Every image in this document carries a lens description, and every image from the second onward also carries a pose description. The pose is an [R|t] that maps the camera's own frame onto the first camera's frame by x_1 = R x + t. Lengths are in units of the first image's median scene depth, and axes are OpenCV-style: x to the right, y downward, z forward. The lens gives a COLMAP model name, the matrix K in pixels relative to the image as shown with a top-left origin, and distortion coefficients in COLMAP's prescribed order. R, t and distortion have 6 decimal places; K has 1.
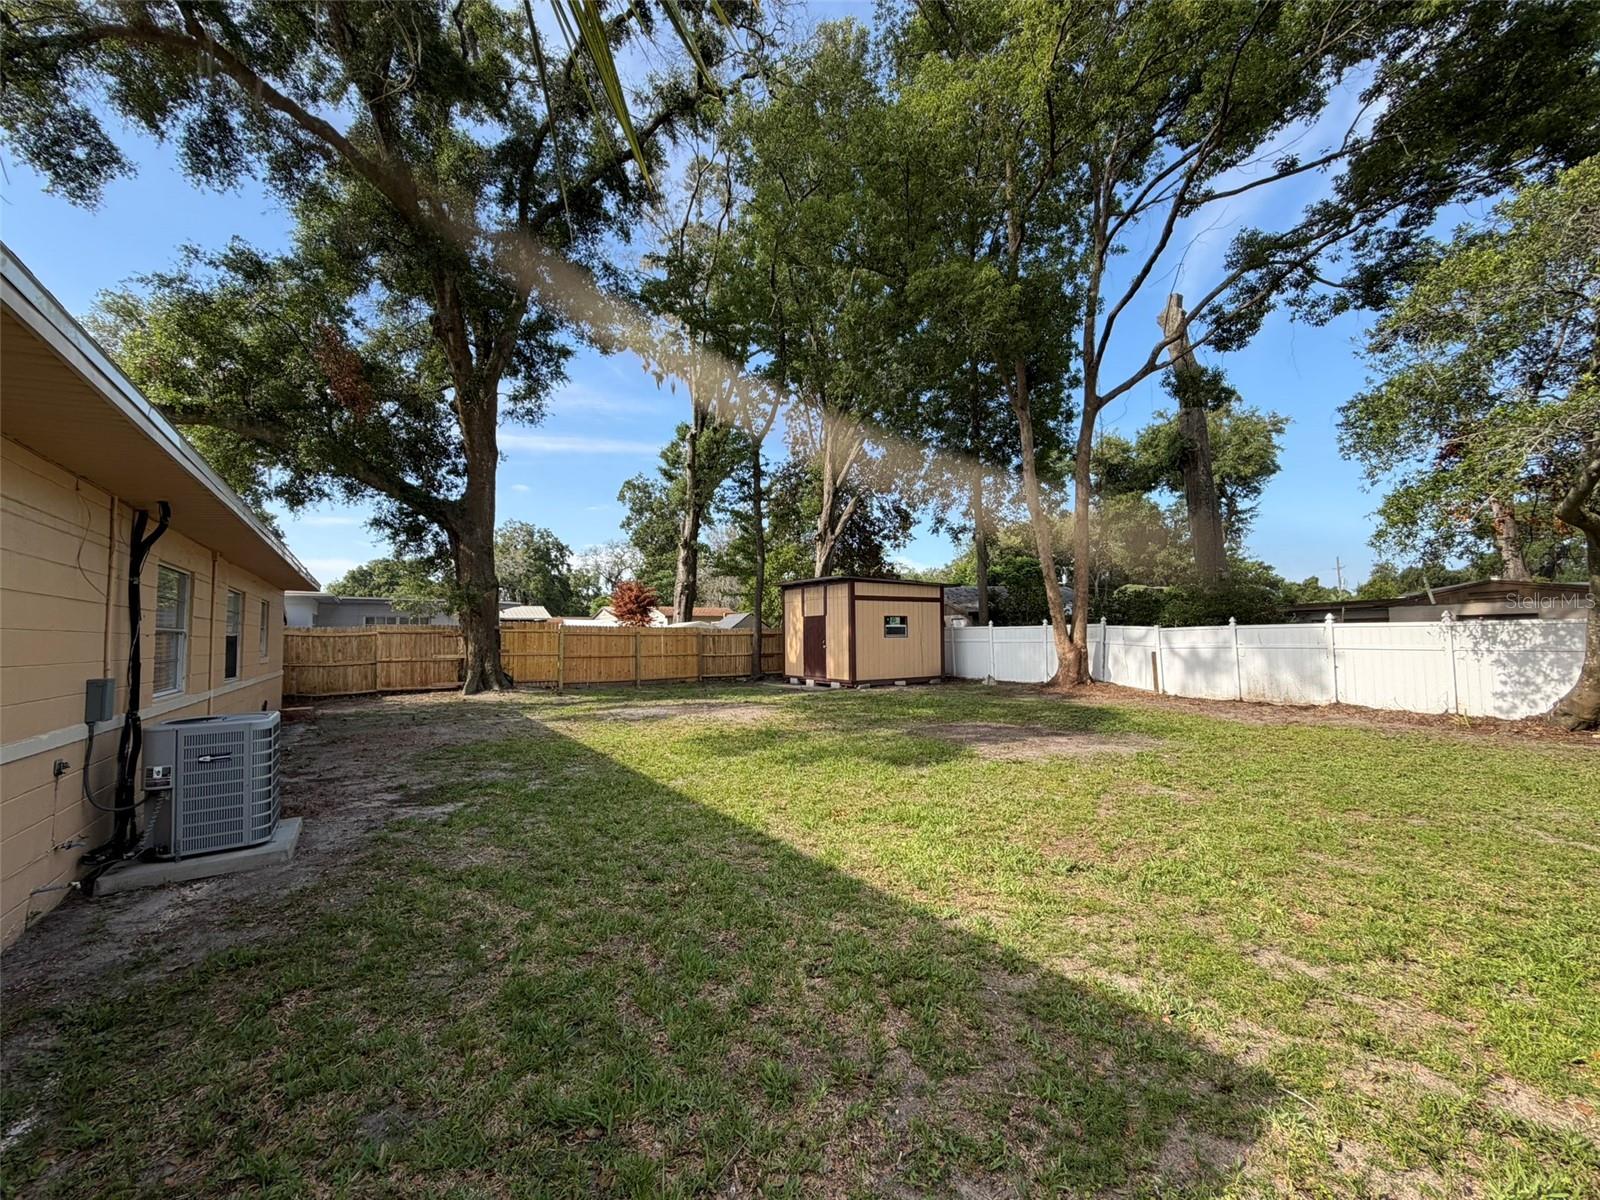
lens RADIAL K [[638.8, 0, 790.9], [0, 638.8, 602.2], [0, 0, 1]] dist [-0.001438, 0.000260]
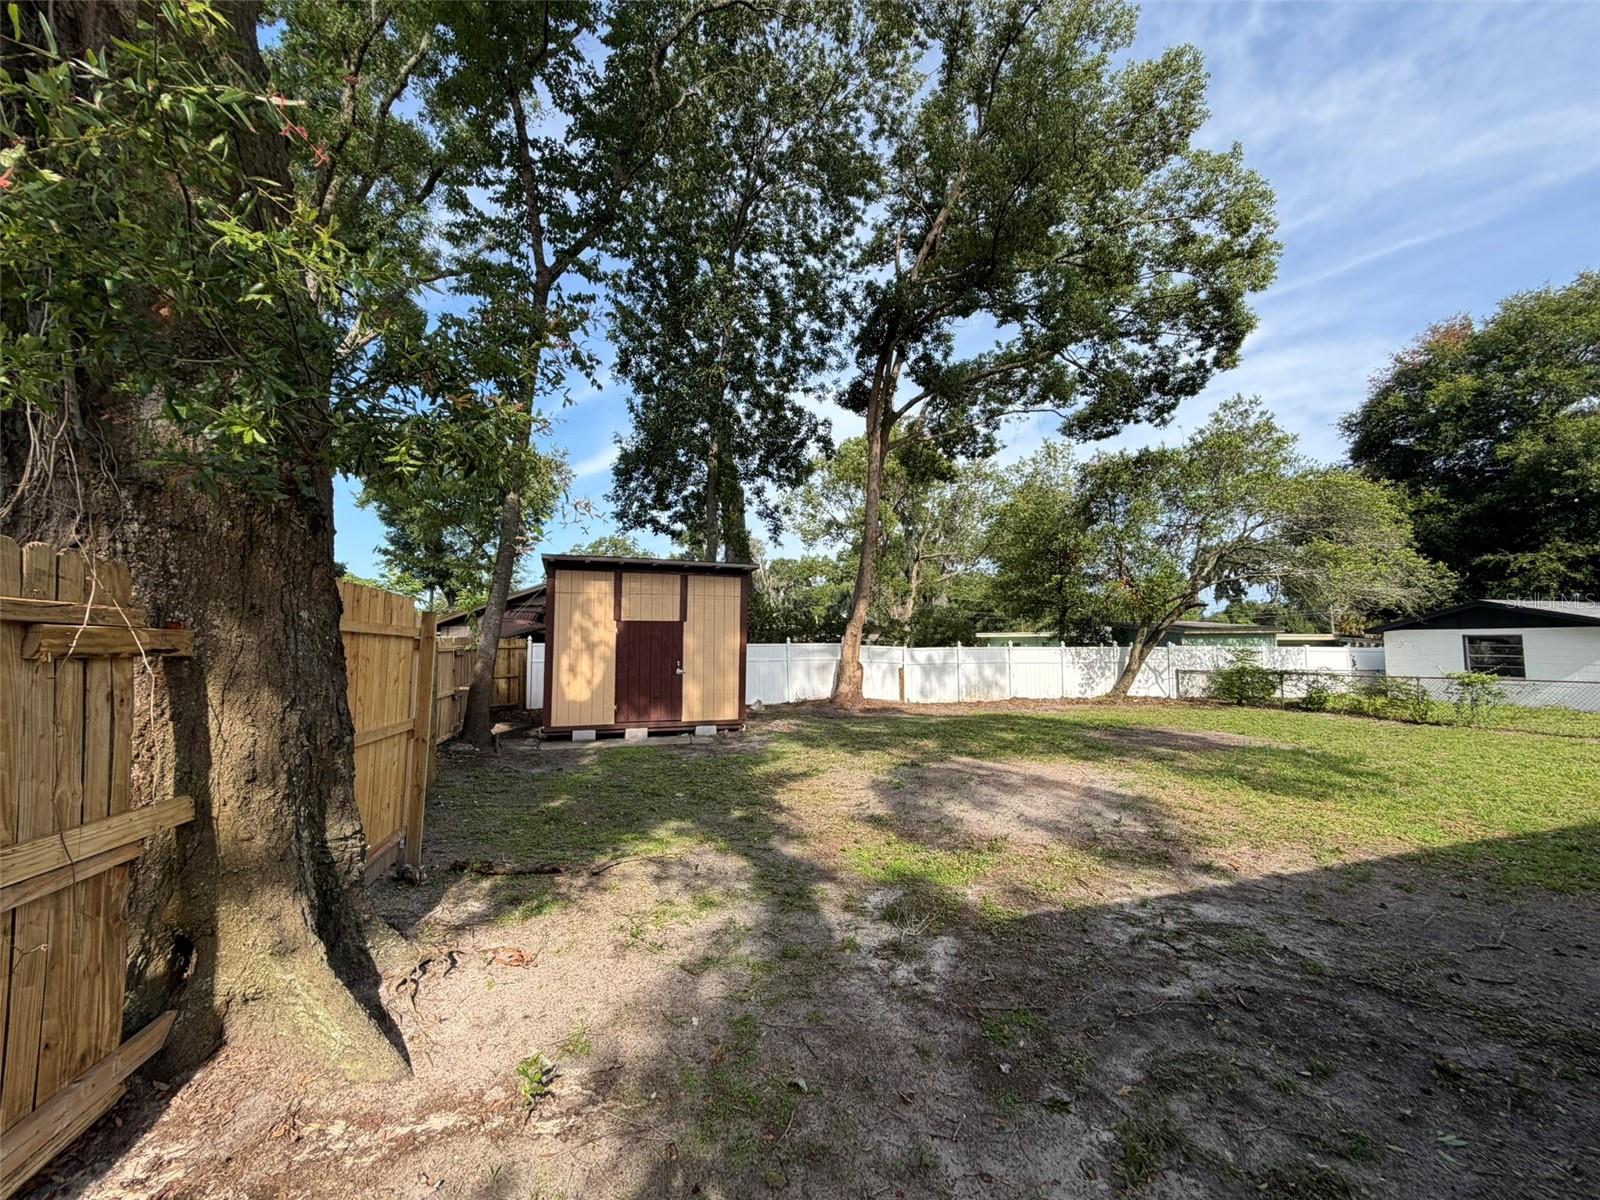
lens RADIAL K [[638.8, 0, 796.3], [0, 638.8, 607.1], [0, 0, 1]] dist [-0.001438, 0.000260]
pose [[0.245344, 0.073265, 0.966664, -0.711548], [-0.052923, 0.996665, -0.062107, 0.055601], [-0.967990, -0.035921, 0.248404, 1.007443]]
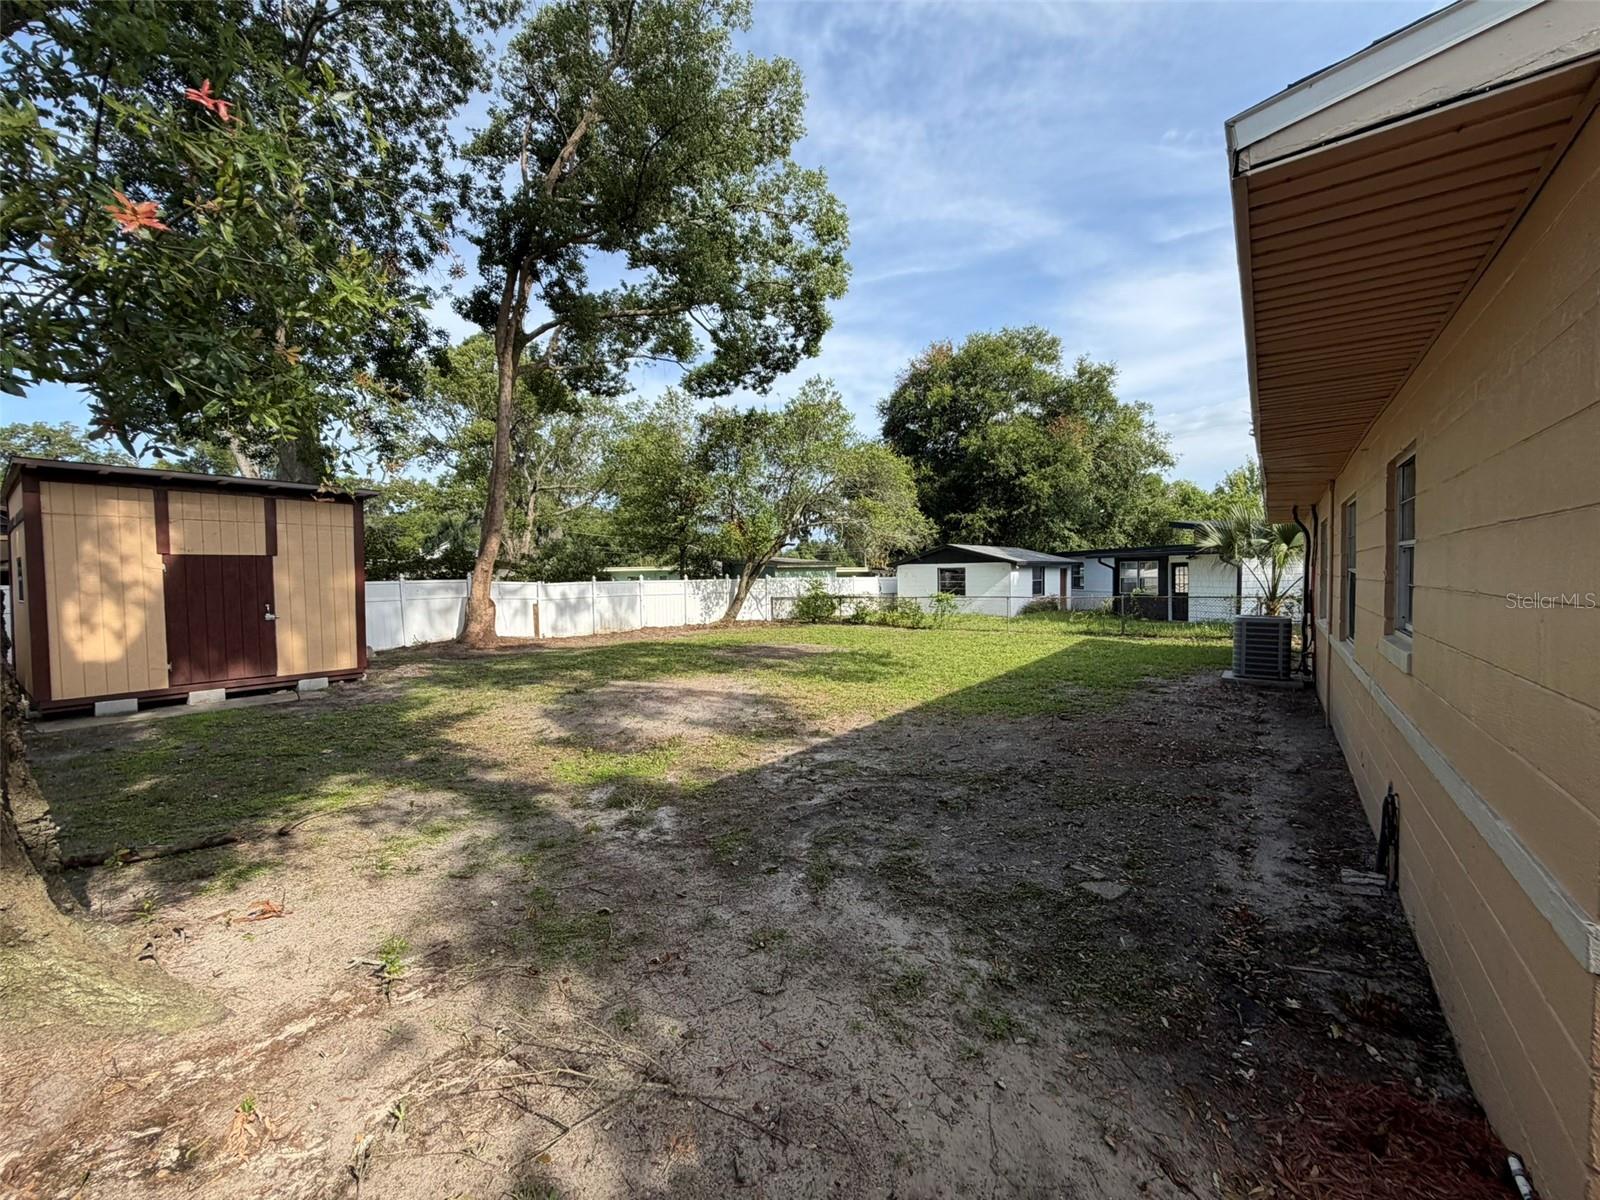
lens RADIAL K [[638.8, 0, 802.2], [0, 638.8, 600.1], [0, 0, 1]] dist [-0.001438, 0.000260]
pose [[-0.348568, -0.014496, 0.937171, -0.777951], [-0.027882, 0.999598, 0.005091, 0.058475], [-0.936869, -0.024356, -0.348832, 1.064666]]
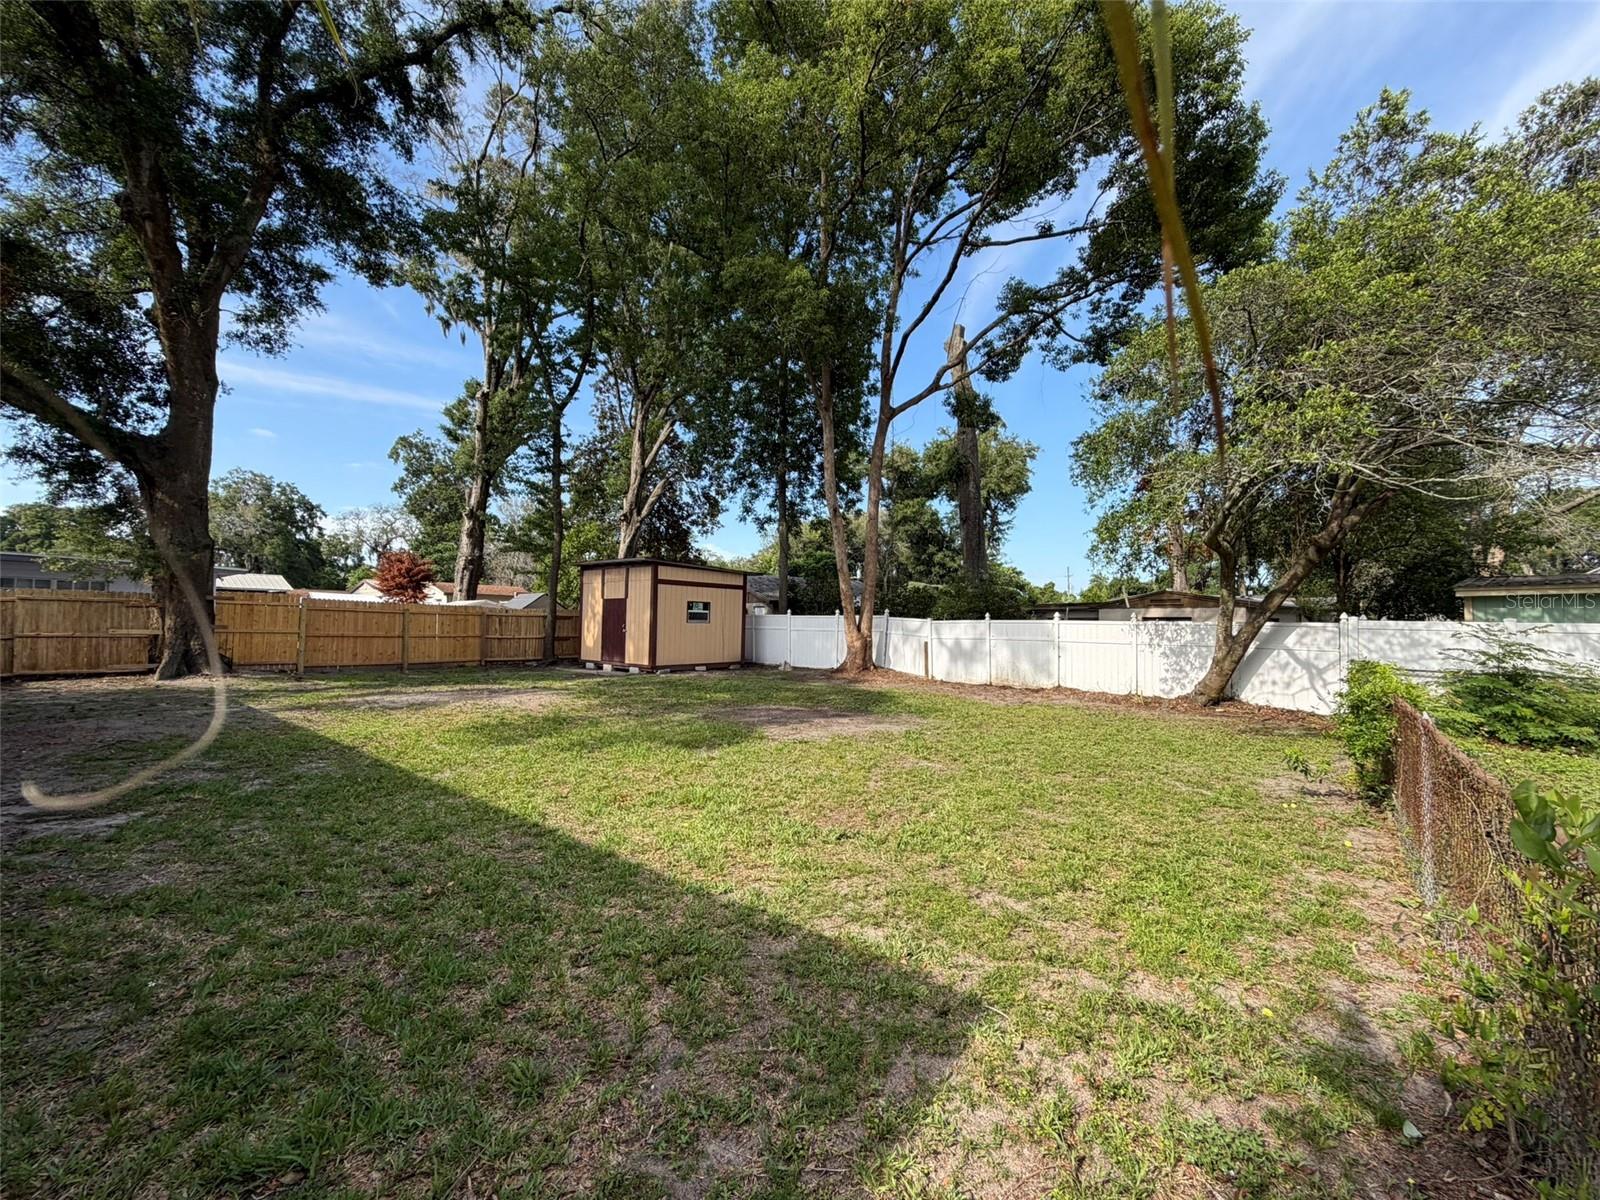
lens RADIAL K [[638.8, 0, 792.7], [0, 638.8, 603.6], [0, 0, 1]] dist [-0.001438, 0.000260]
pose [[0.953639, 0.035350, 0.298870, 0.007063], [-0.042362, 0.998958, 0.017011, 0.001920], [-0.297957, -0.028883, 0.954142, -0.000039]]
